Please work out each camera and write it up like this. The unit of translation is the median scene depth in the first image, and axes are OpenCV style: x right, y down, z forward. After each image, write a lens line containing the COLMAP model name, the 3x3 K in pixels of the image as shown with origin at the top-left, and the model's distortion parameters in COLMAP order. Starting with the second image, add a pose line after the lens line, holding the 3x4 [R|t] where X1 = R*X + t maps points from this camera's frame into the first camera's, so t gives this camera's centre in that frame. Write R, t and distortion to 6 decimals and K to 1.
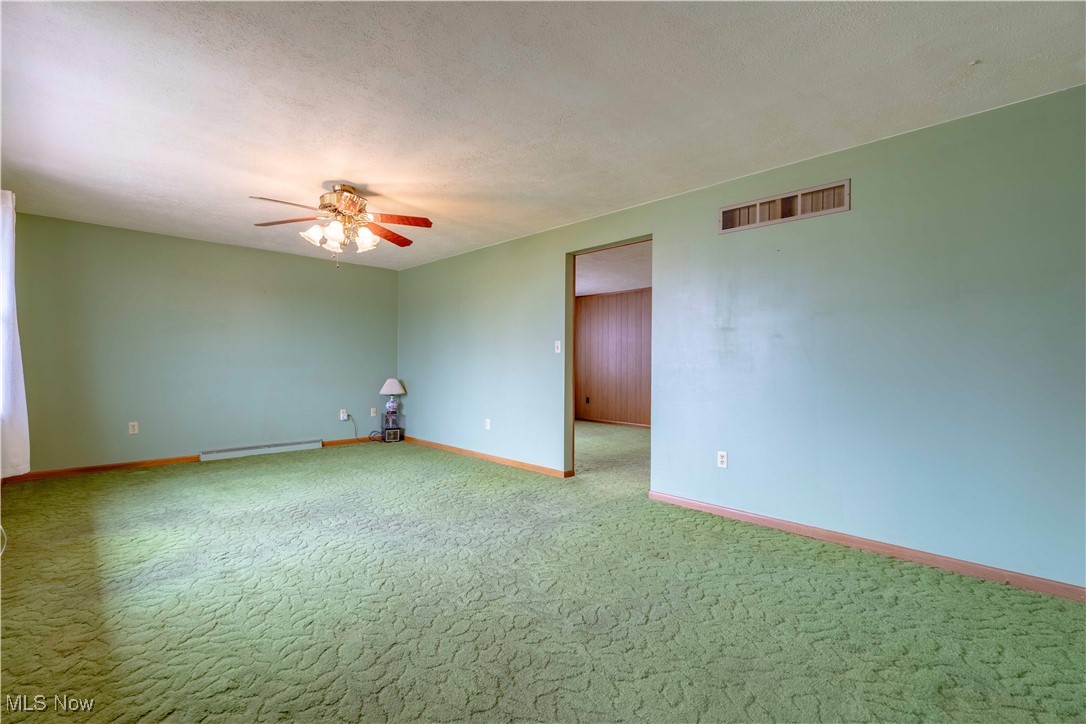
lens RADIAL K [[481.4, 0, 544.8], [0, 481.4, 362.9], [0, 0, 1]] dist [-0.000854, -0.000126]
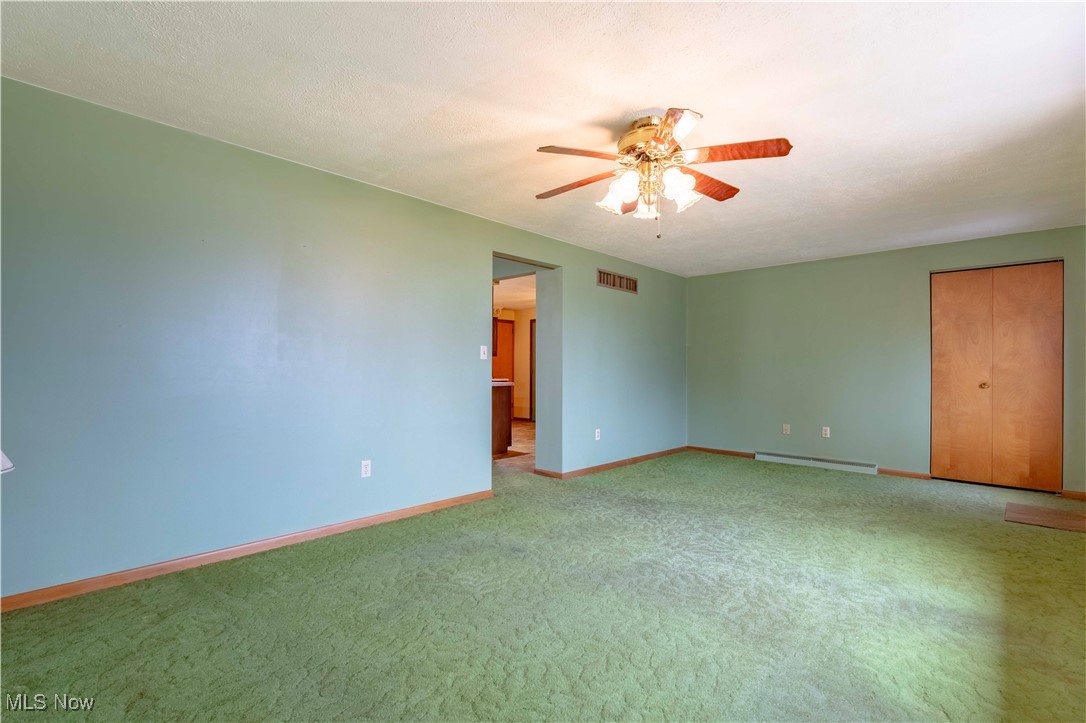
lens RADIAL K [[499.5, 0, 543.1], [0, 499.5, 370.1], [0, 0, 1]] dist [0.000154, -0.000070]
pose [[-0.049764, -0.002902, 0.998757, -1.110869], [-0.004734, 0.999985, 0.002670, -0.005157], [-0.998750, -0.004595, -0.049777, 1.169282]]
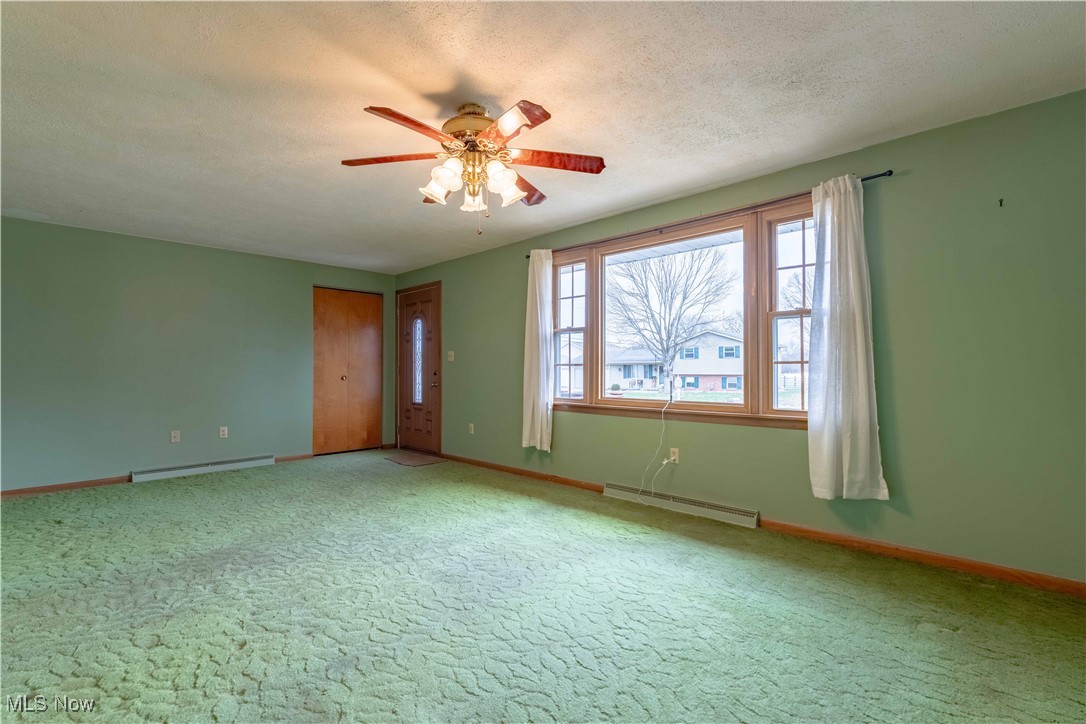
lens RADIAL K [[478.5, 0, 535.4], [0, 478.5, 362.0], [0, 0, 1]] dist [-0.002953, -0.000412]
pose [[-0.999766, -0.000989, -0.021630, -0.486122], [-0.000730, 0.999928, -0.011971, -0.003164], [0.021640, -0.011952, -0.999694, 1.644474]]
